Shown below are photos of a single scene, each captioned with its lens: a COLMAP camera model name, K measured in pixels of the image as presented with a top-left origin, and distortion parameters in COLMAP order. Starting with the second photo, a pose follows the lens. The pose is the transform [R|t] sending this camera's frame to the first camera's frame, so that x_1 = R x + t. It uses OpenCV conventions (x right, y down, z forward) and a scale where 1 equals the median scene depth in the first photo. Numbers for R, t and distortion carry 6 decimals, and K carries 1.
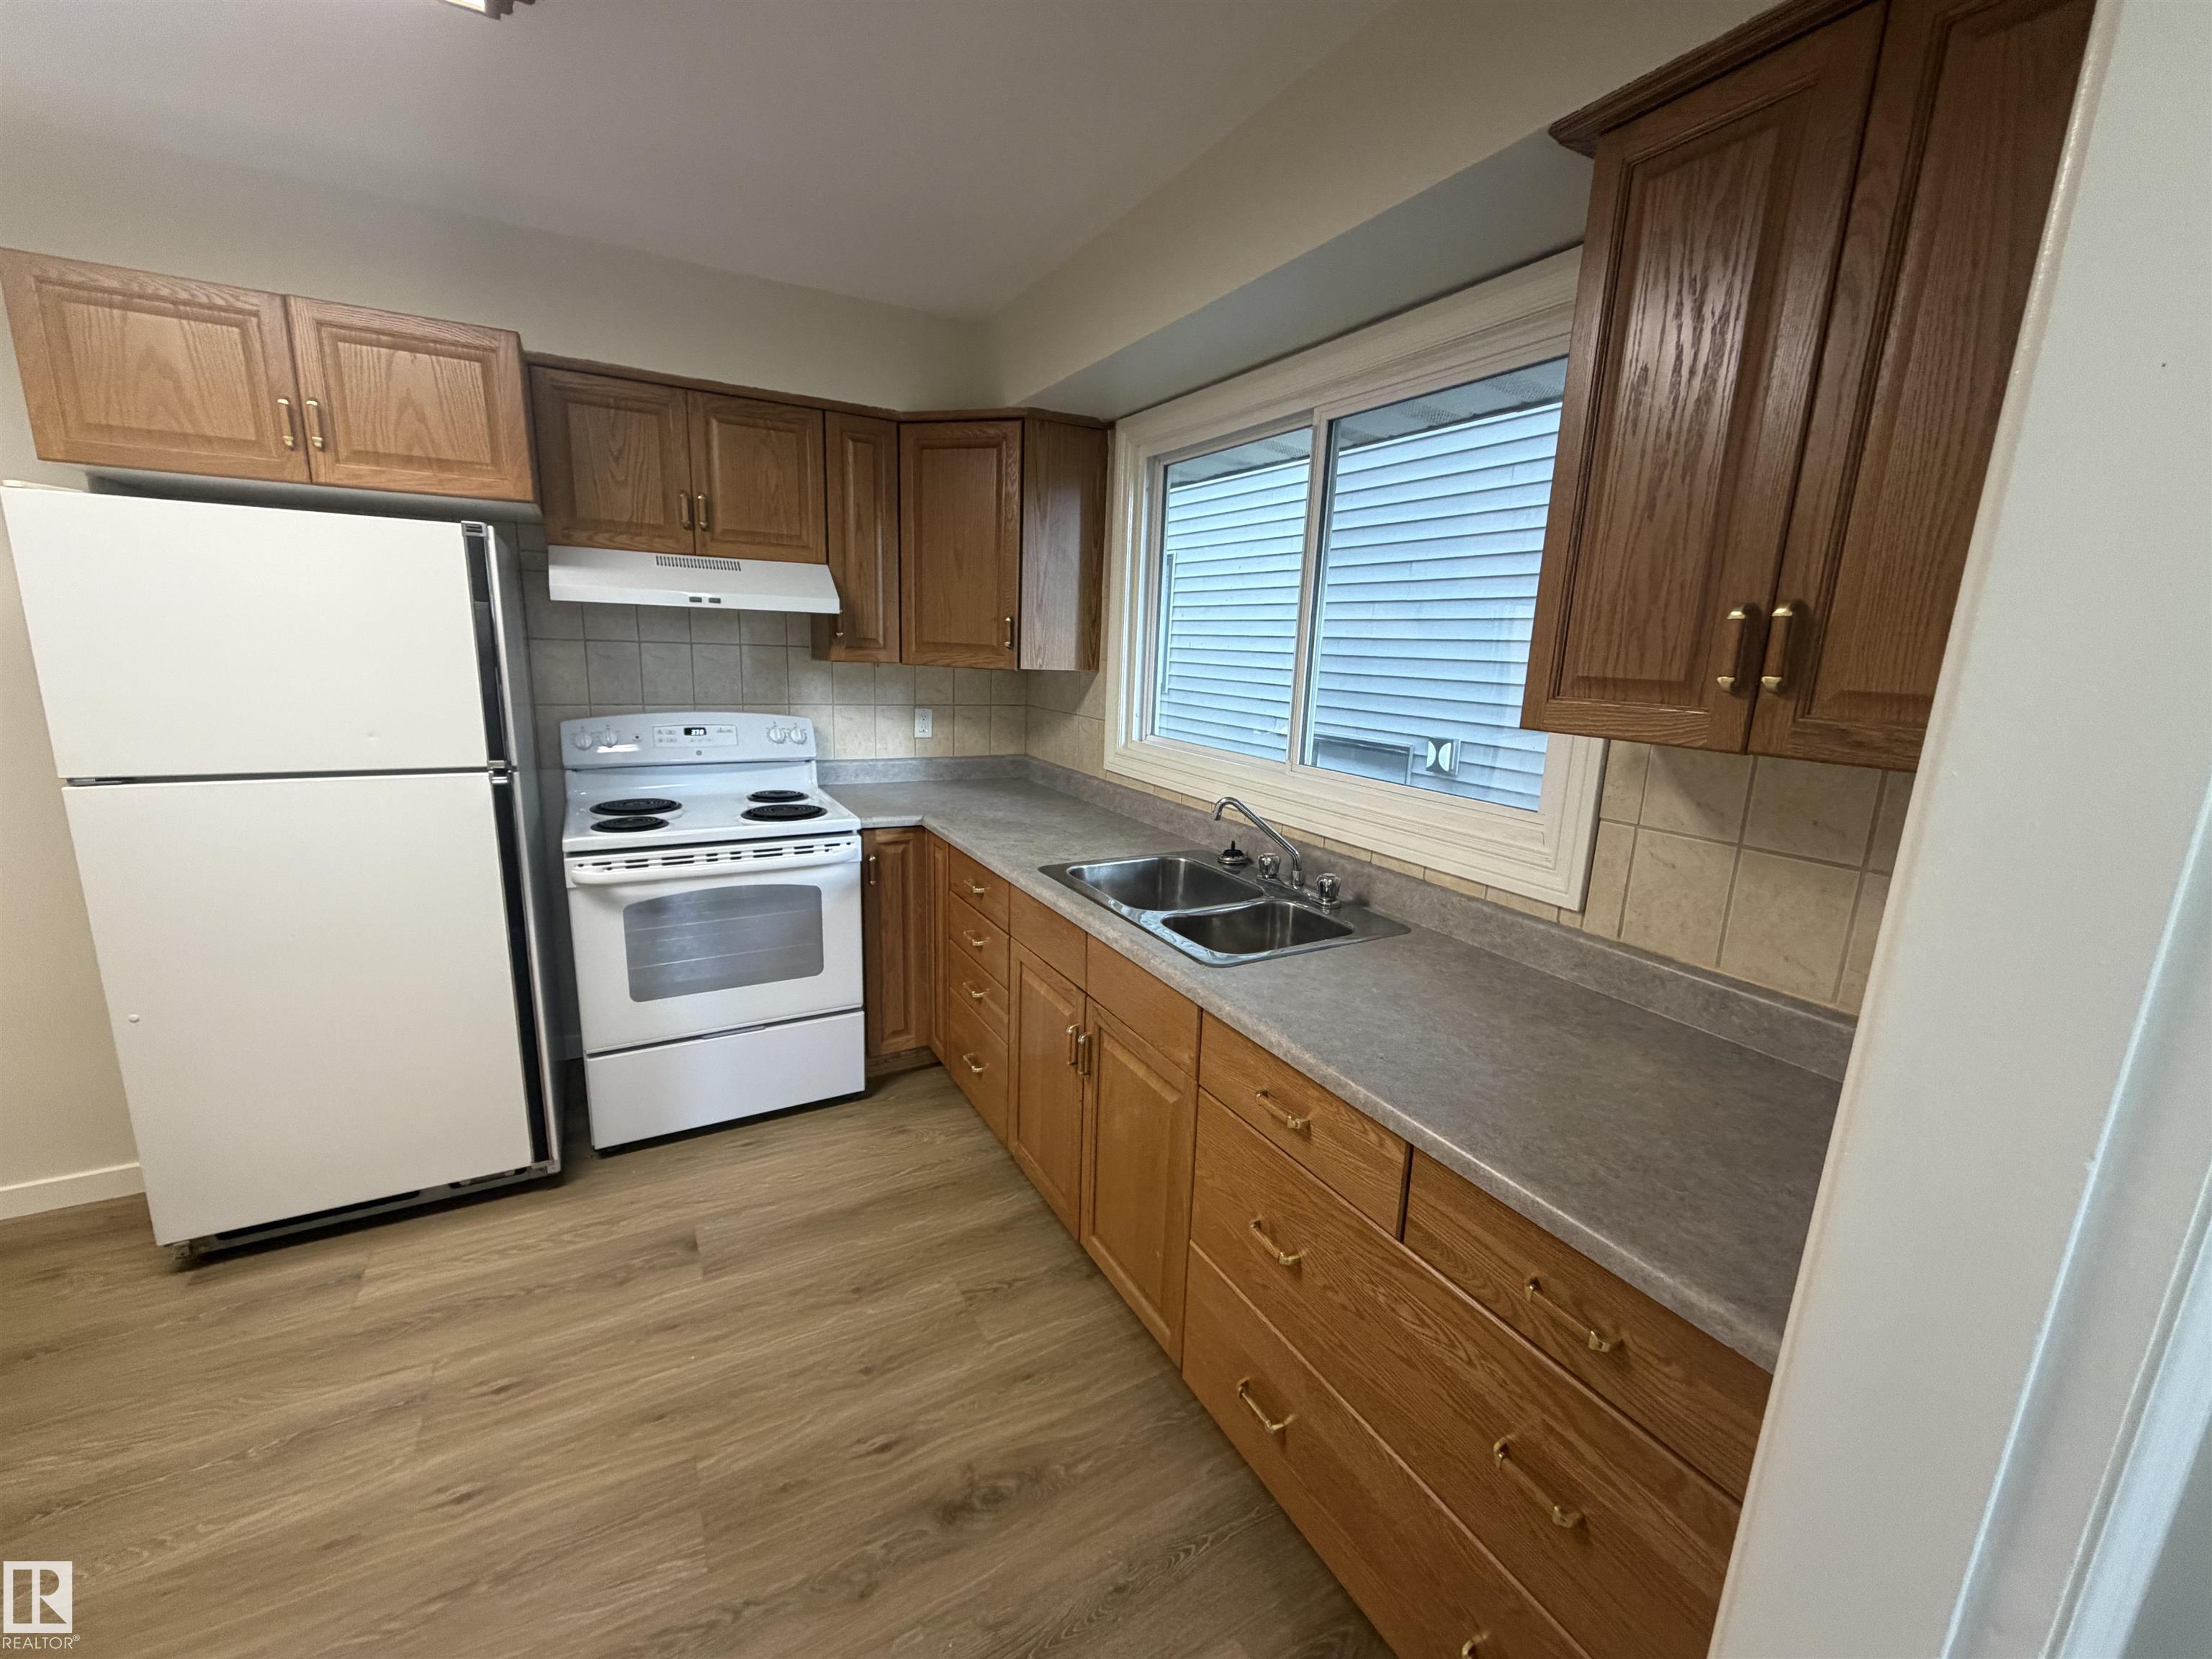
lens RADIAL K [[891.5, 0, 1106.0], [0, 891.5, 829.5], [0, 0, 1]] dist [0.002842, -0.000212]
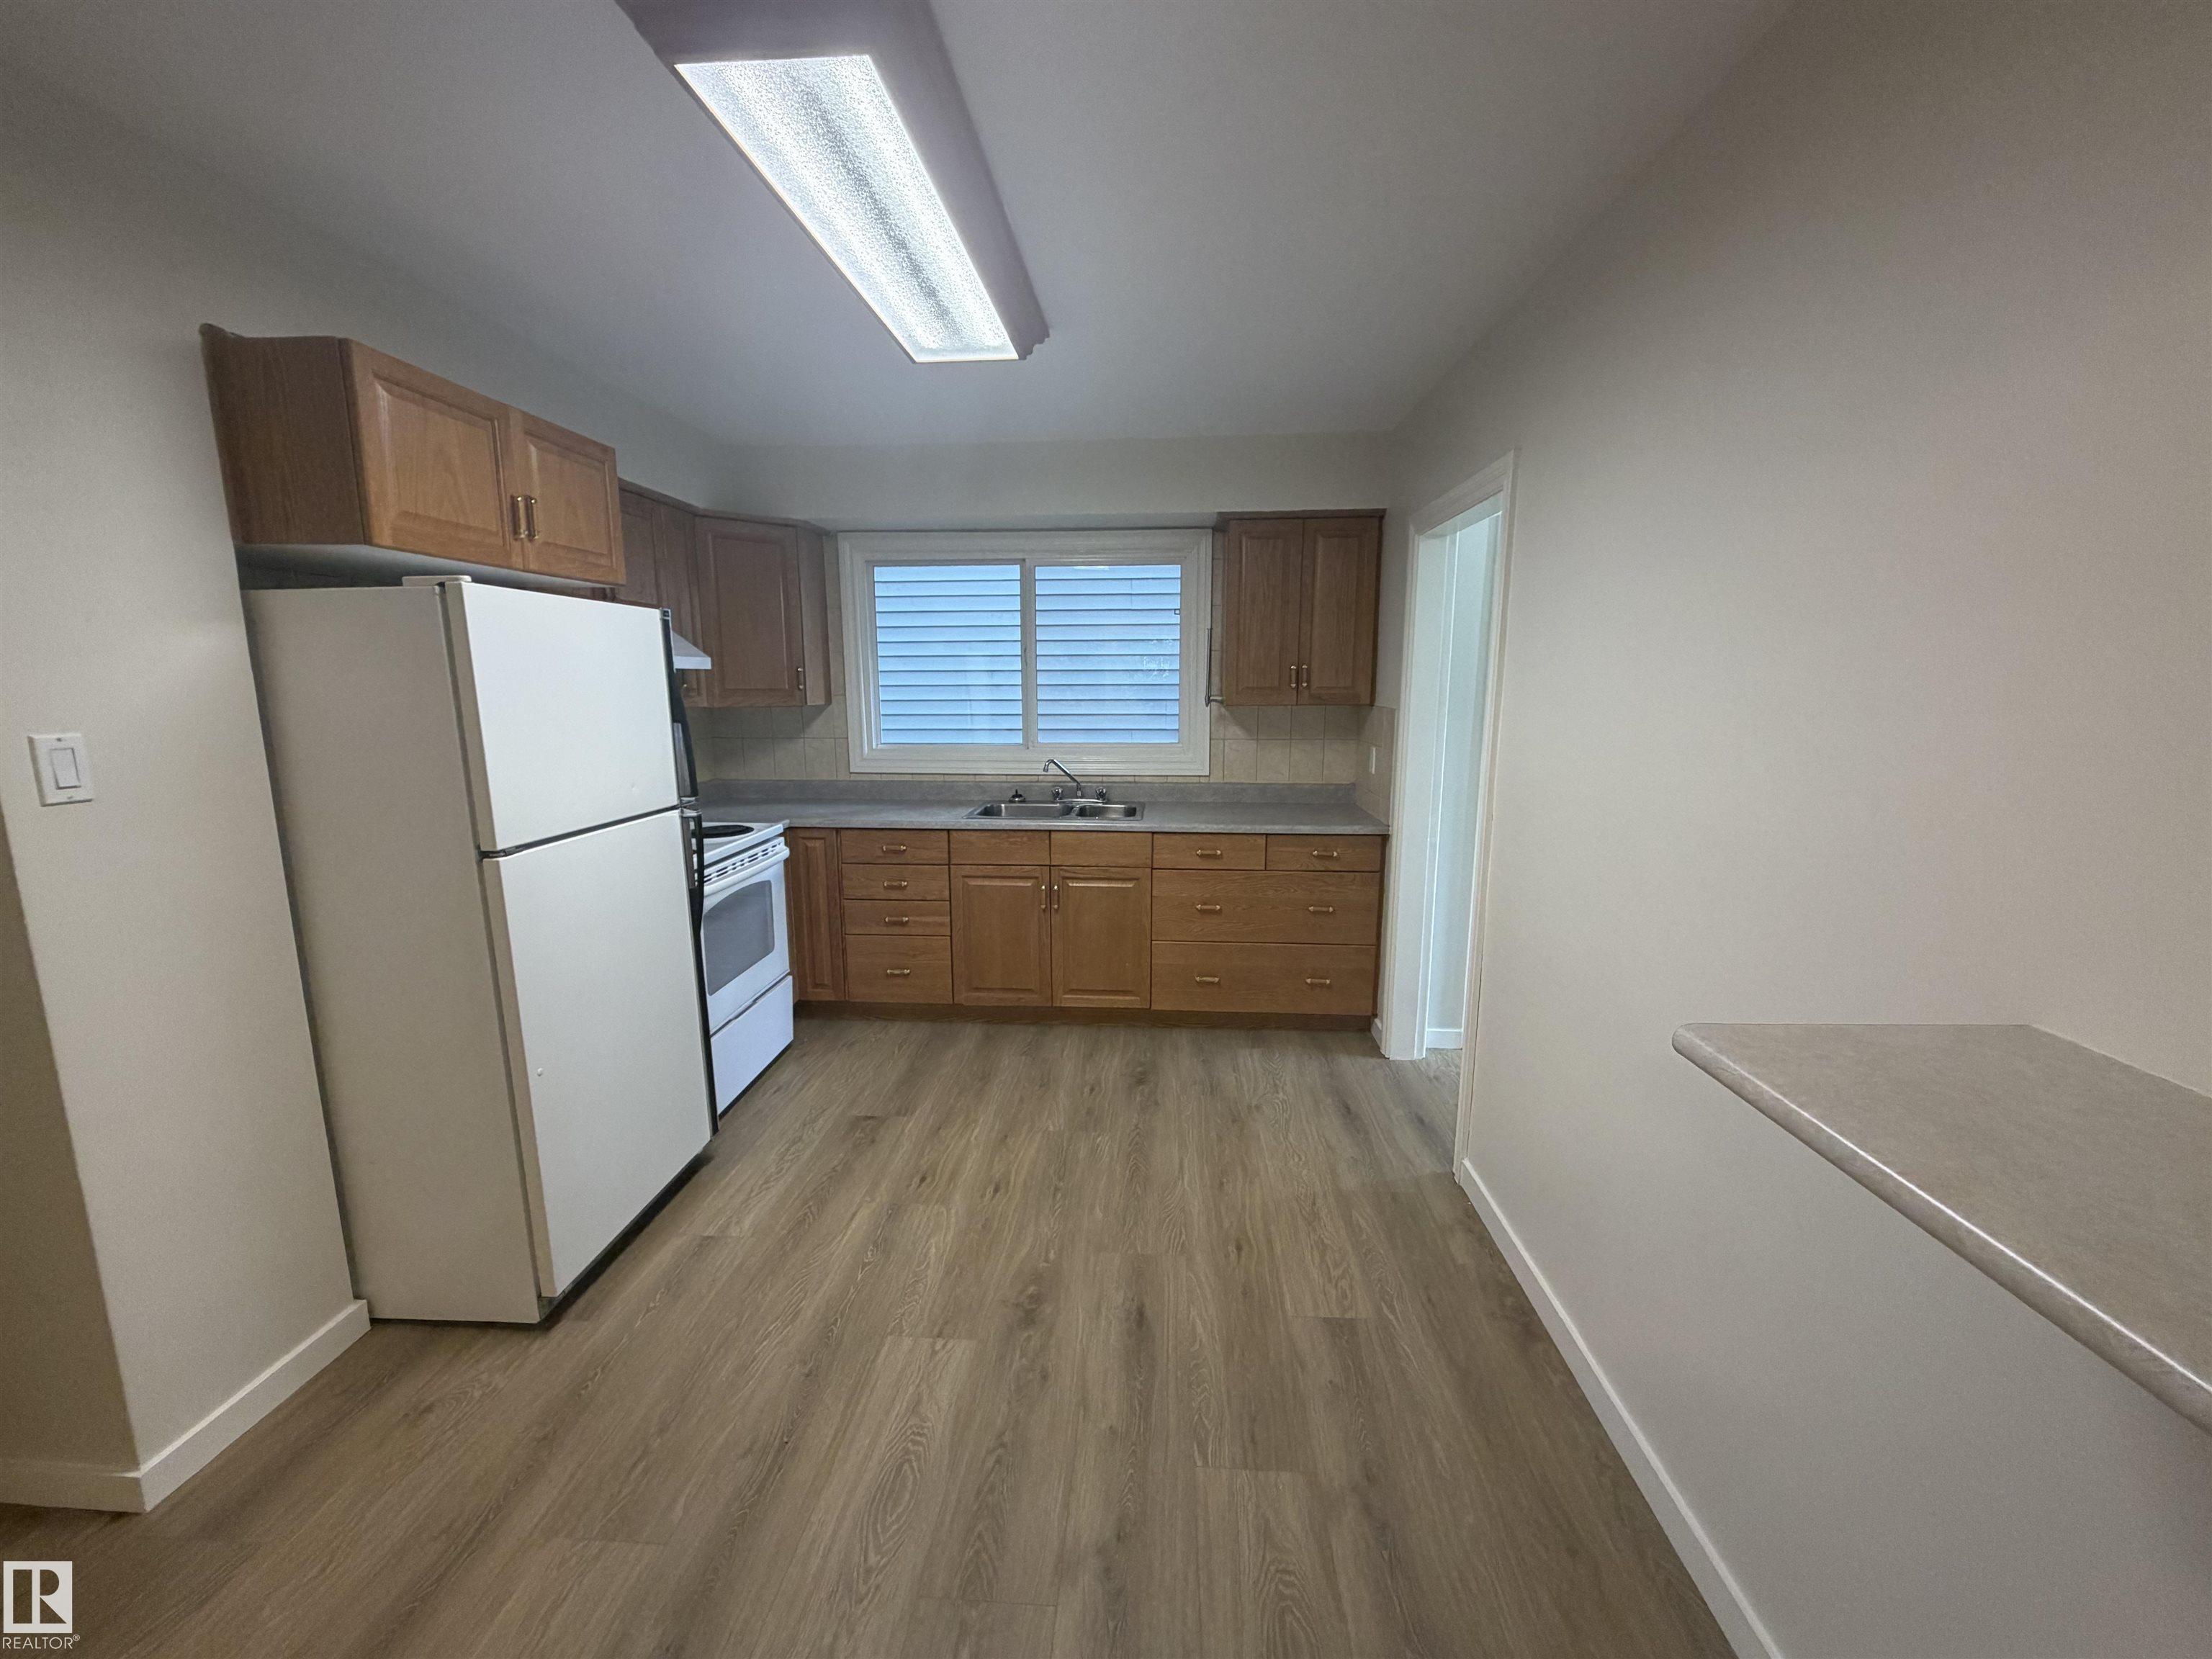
lens RADIAL K [[891.5, 0, 1106.0], [0, 891.5, 829.5], [0, 0, 1]] dist [0.002842, -0.000212]
pose [[0.536322, -0.177278, 0.825185, -1.461898], [0.198732, 0.976728, 0.080671, -0.019768], [-0.820283, 0.120725, 0.559072, -0.164339]]
